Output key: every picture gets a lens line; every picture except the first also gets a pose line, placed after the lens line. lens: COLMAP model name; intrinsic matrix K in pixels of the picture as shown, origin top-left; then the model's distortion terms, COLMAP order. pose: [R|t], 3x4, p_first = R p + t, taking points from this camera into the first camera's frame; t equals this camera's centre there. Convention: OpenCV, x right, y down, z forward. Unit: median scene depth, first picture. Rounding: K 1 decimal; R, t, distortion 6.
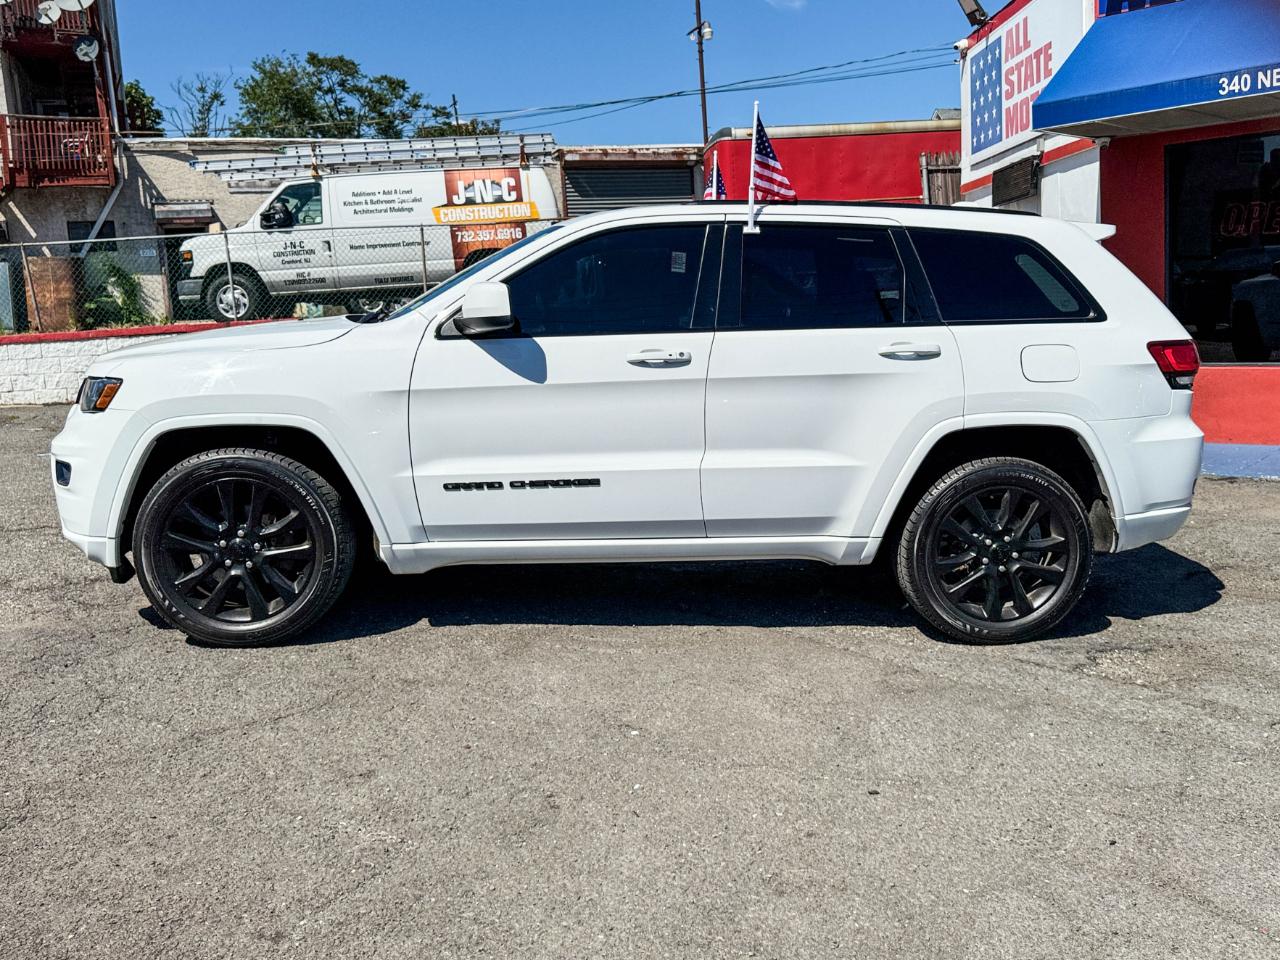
lens RADIAL K [[1158.7, 0, 644.2], [0, 1158.7, 484.1], [0, 0, 1]] dist [-0.013505, 0.000000]
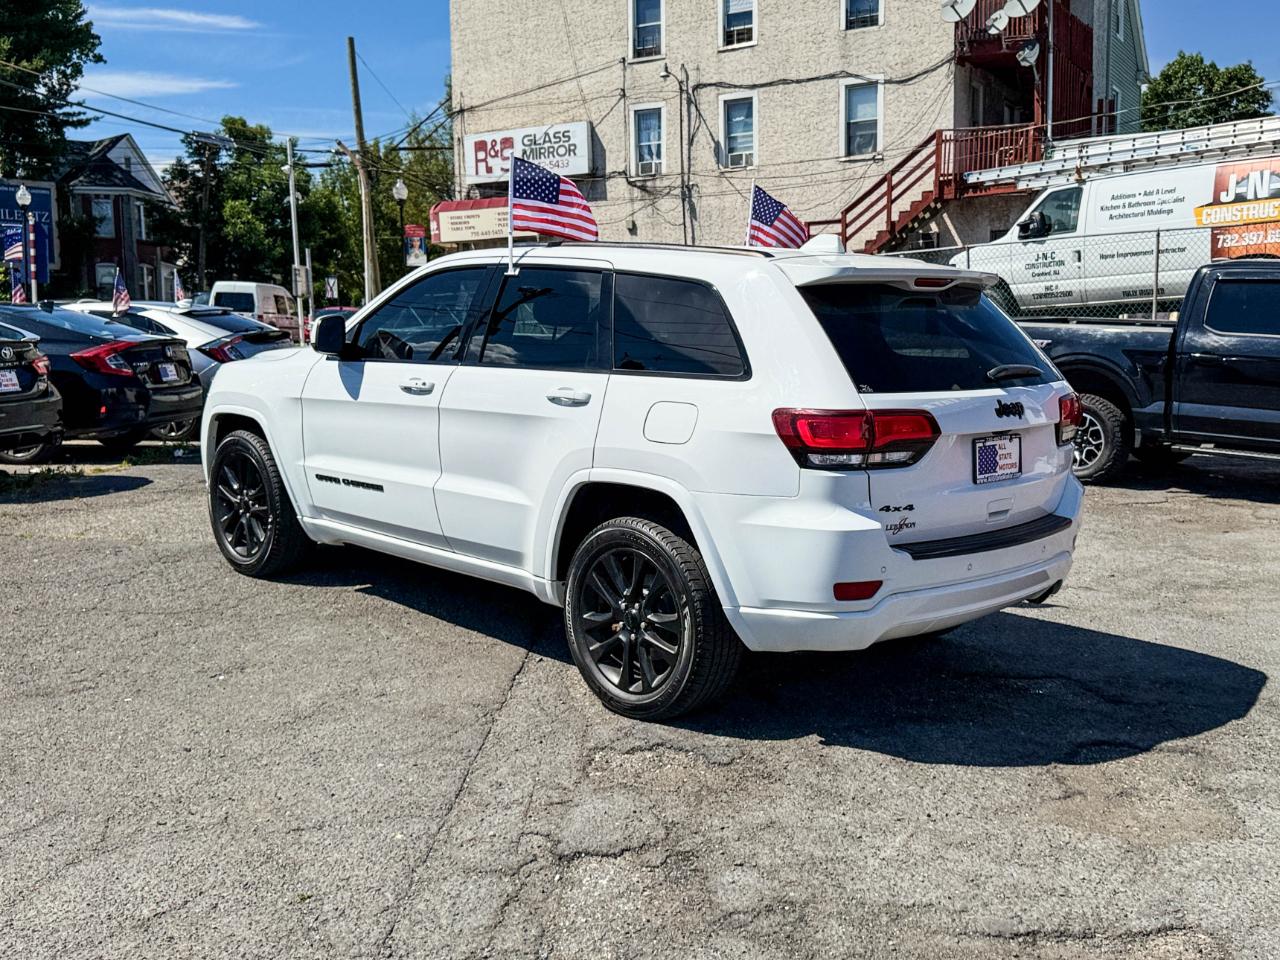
lens RADIAL K [[1273.2, 0, 691.7], [0, 1273.2, 500.1], [0, 0, 1]] dist [0.093925, 0.000000]
pose [[0.648881, 0.129556, -0.749779, 0.320852], [-0.133804, 0.989471, 0.055174, -0.029147], [0.749032, 0.064522, 0.659384, 0.106391]]
